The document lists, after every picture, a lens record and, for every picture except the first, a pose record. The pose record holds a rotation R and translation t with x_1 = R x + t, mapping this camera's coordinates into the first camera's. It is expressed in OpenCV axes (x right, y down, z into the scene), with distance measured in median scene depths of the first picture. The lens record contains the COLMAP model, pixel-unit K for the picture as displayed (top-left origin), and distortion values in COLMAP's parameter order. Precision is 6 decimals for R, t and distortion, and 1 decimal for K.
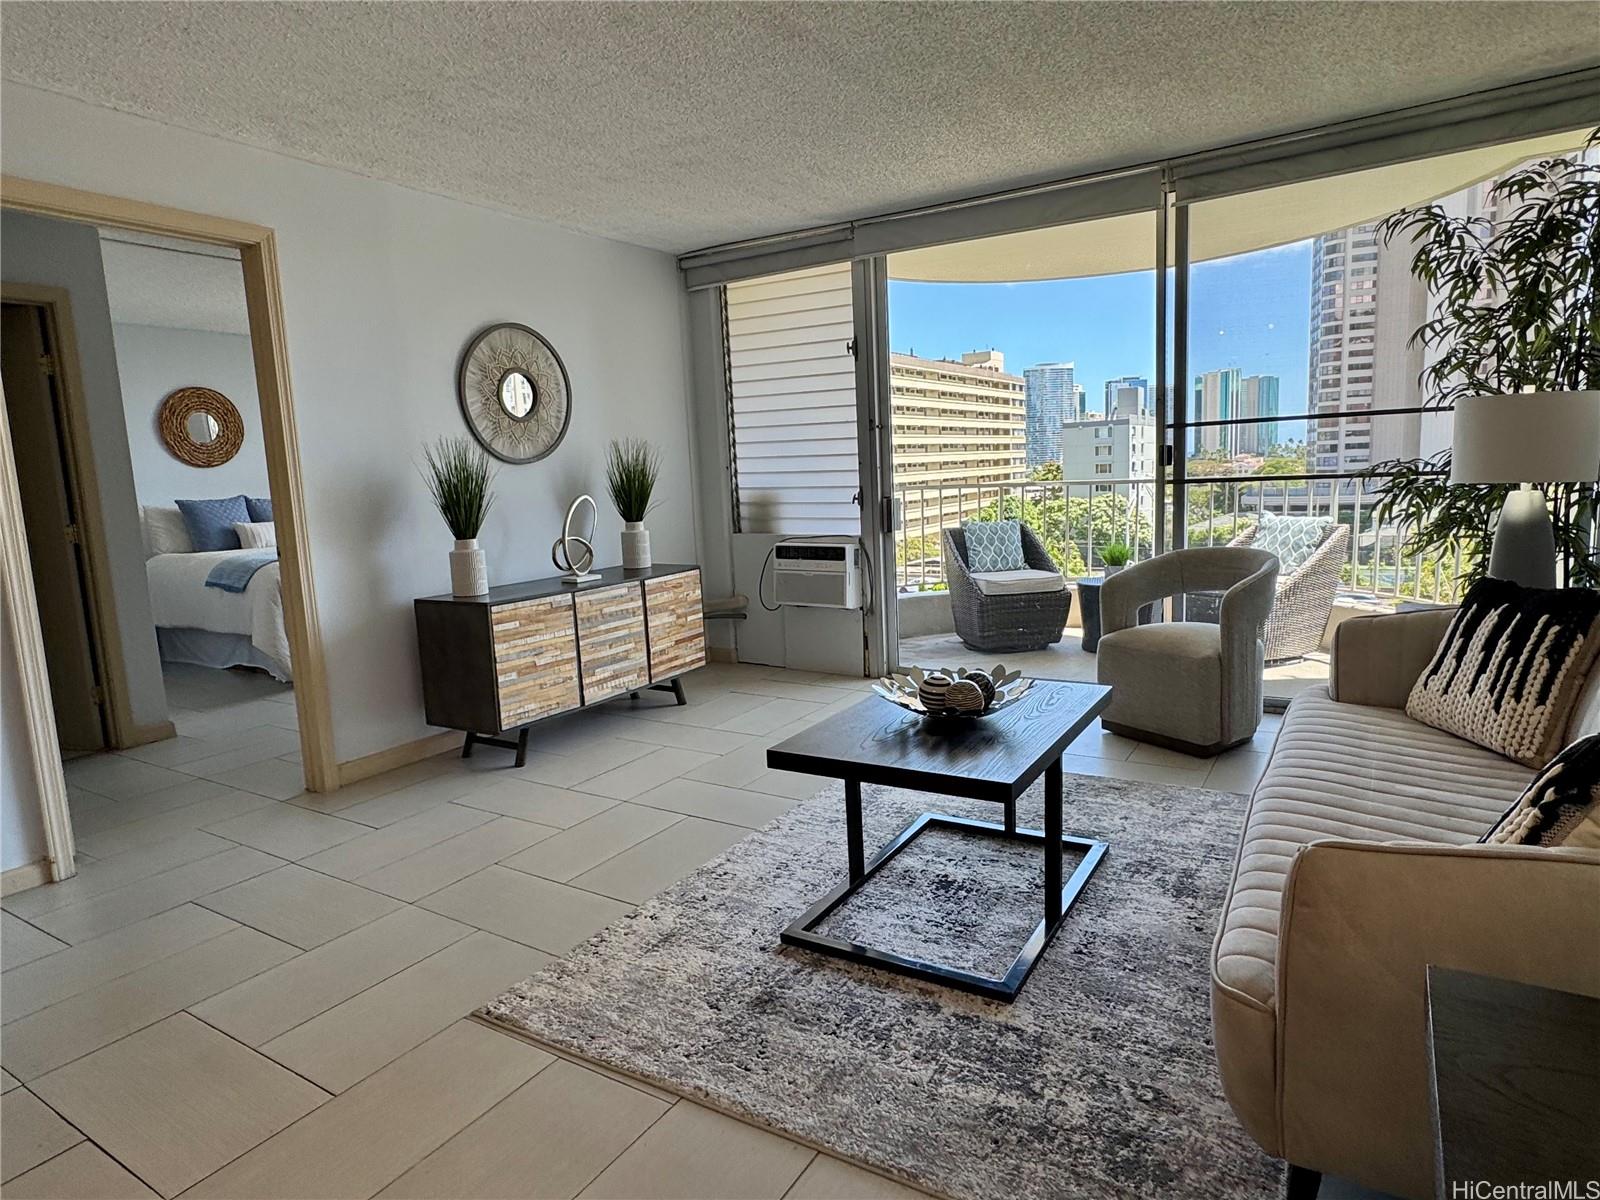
lens RADIAL K [[942.0, 0, 767.8], [0, 942.0, 591.5], [0, 0, 1]] dist [0.011033, -0.002163]
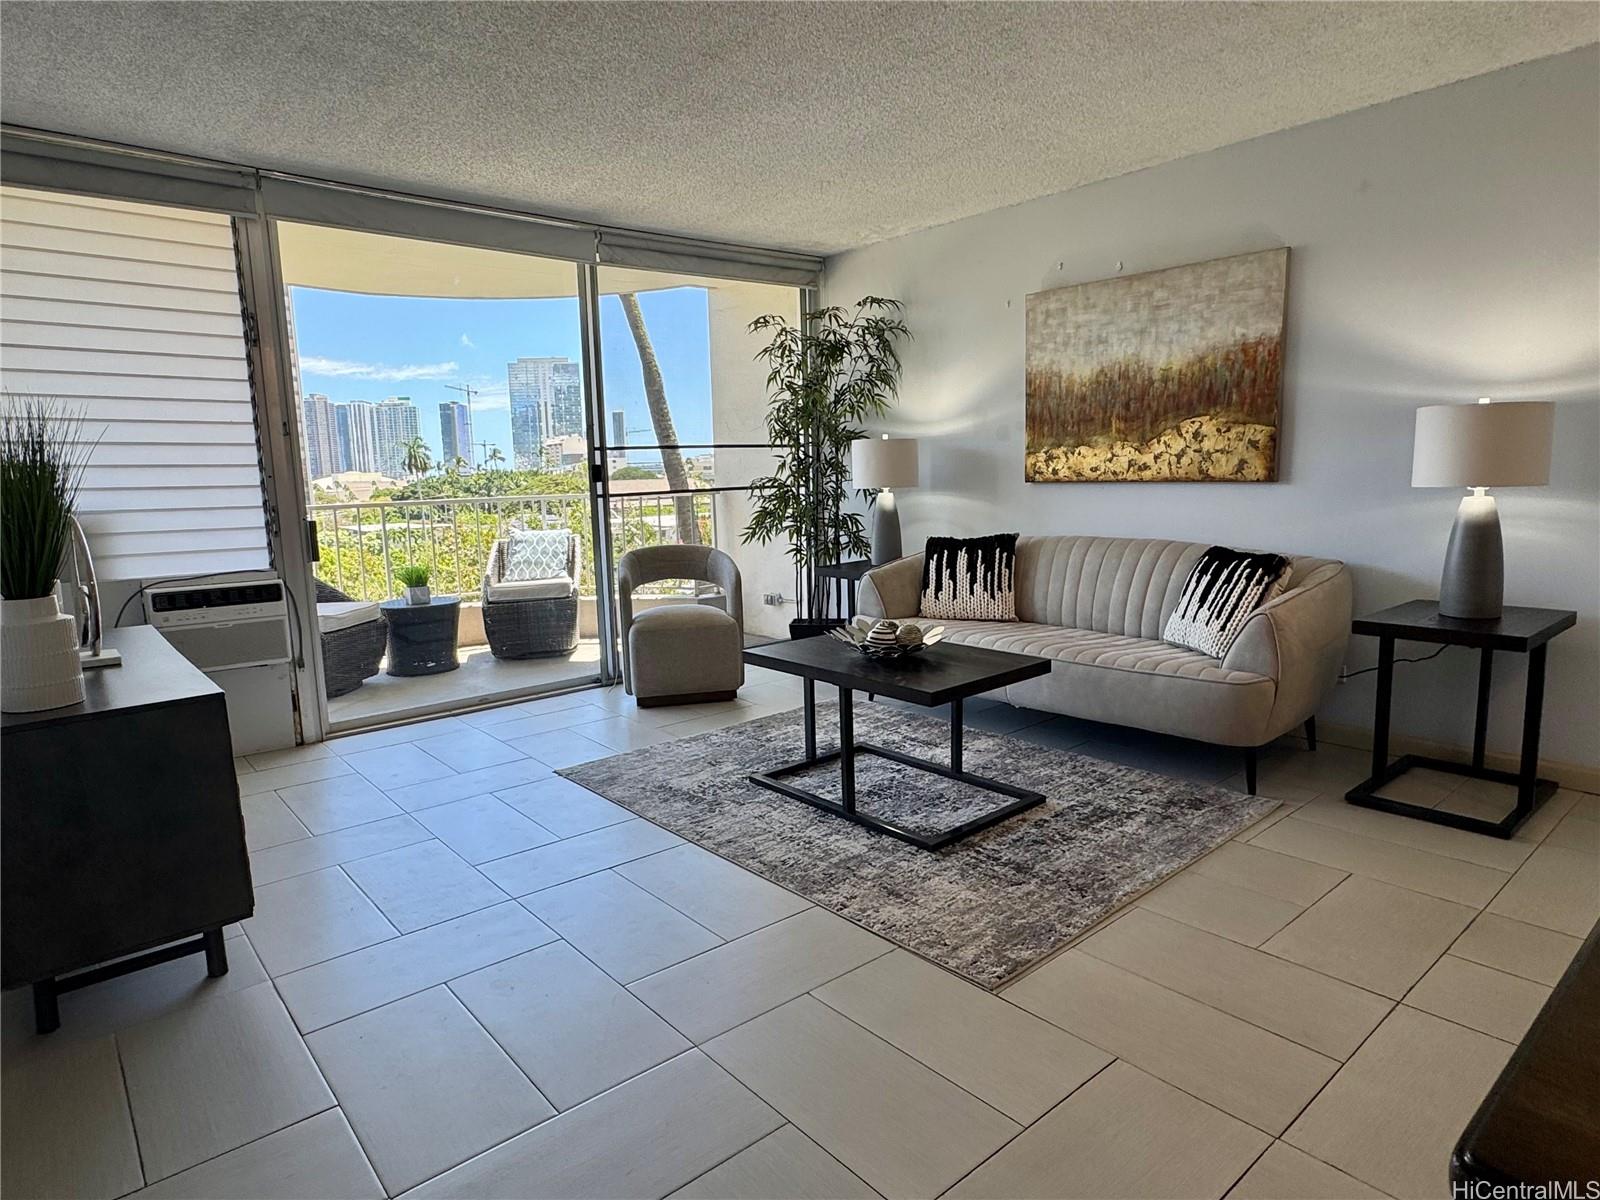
lens RADIAL K [[942.0, 0, 805.4], [0, 942.0, 605.9], [0, 0, 1]] dist [0.011033, -0.002163]
pose [[0.285125, -0.107864, 0.952402, -0.988137], [0.139208, 0.987772, 0.070195, -0.042239], [-0.948327, 0.112568, 0.296654, 0.649045]]
